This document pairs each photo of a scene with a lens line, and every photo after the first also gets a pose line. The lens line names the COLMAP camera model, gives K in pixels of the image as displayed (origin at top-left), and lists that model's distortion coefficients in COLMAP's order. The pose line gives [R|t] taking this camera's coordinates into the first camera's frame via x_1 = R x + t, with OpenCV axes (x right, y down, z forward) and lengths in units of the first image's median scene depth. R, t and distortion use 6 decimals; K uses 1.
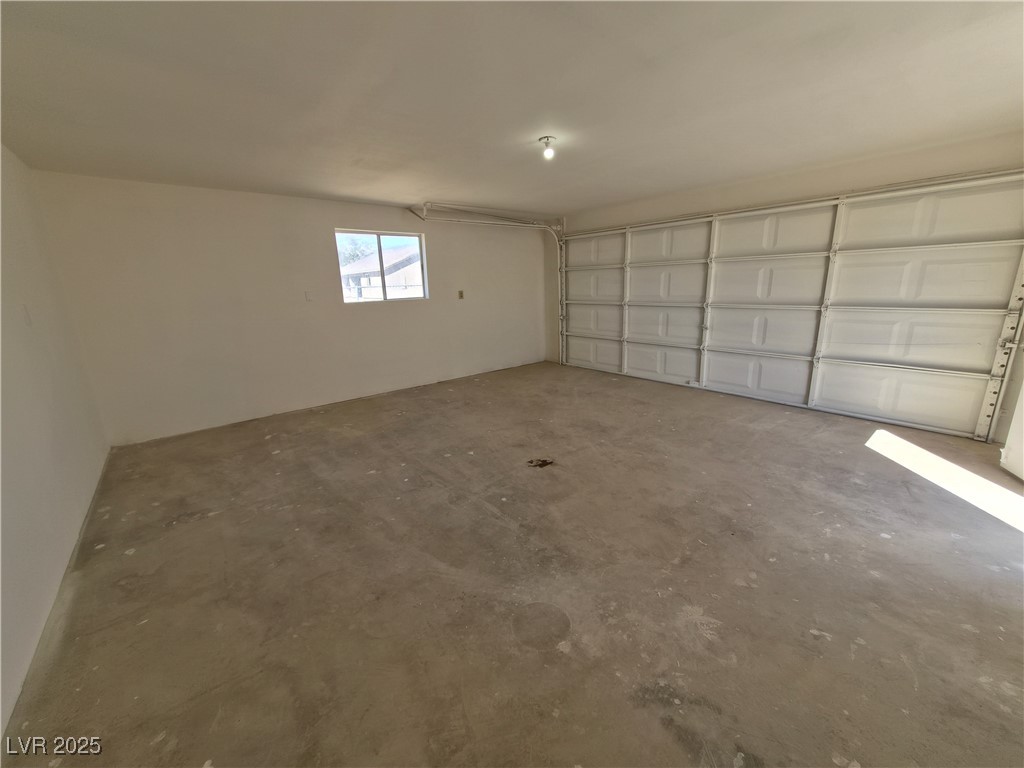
lens RADIAL K [[402.1, 0, 508.1], [0, 402.1, 379.6], [0, 0, 1]] dist [-0.001913, -0.000114]
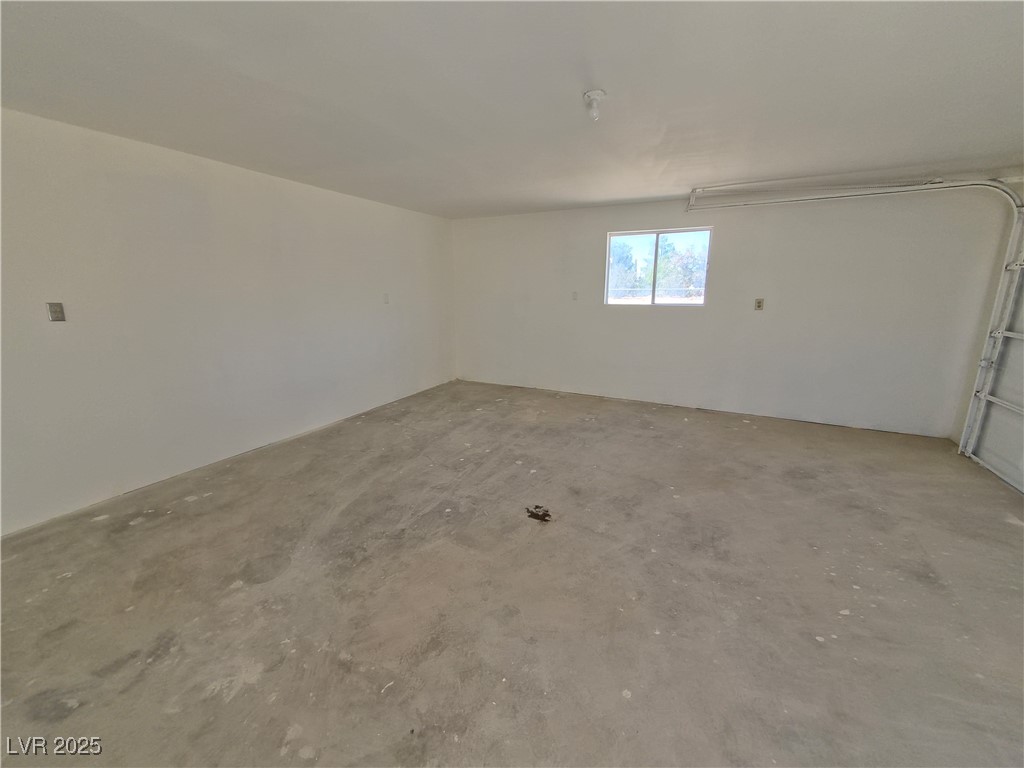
lens RADIAL K [[398.0, 0, 513.4], [0, 398.0, 382.3], [0, 0, 1]] dist [-0.002809, 0.000399]
pose [[0.398627, 0.240478, -0.885024, 0.763247], [-0.225906, 0.961023, 0.159378, -0.177713], [0.888855, 0.136399, 0.437415, 0.608664]]
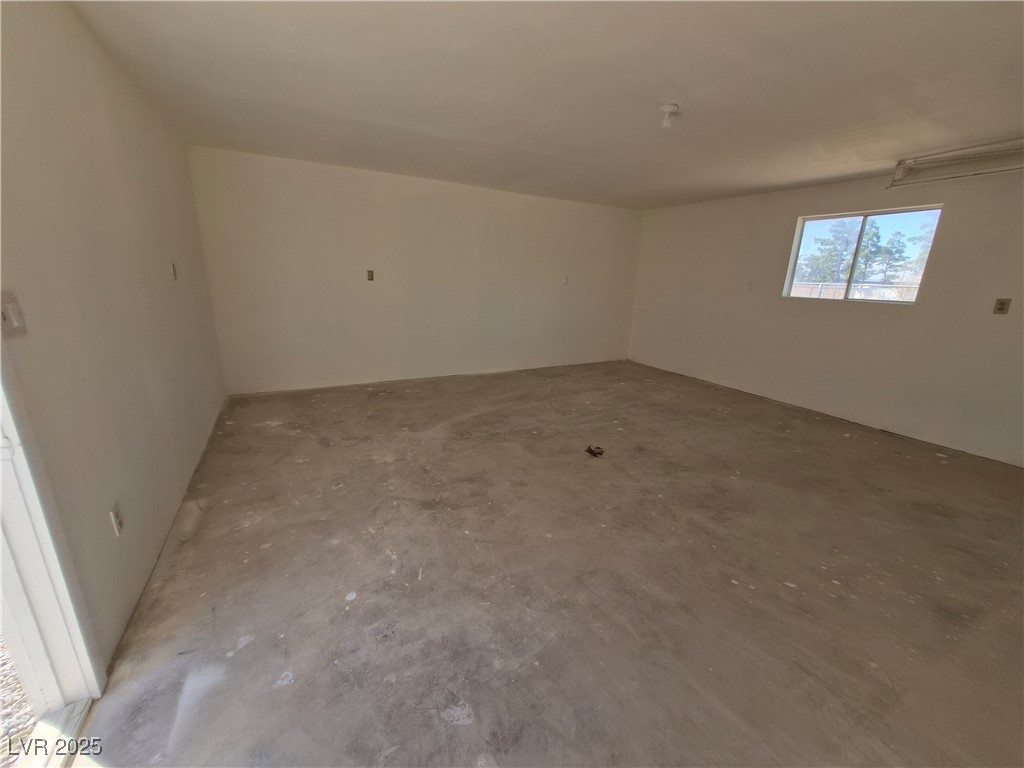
lens RADIAL K [[401.5, 0, 512.0], [0, 401.5, 384.0], [0, 0, 1]] dist [-0.003483, 0.000198]
pose [[-0.191827, 0.281290, -0.940255, 1.103699], [-0.259097, 0.909543, 0.324962, -0.239219], [0.946610, 0.305954, -0.101593, 0.918863]]
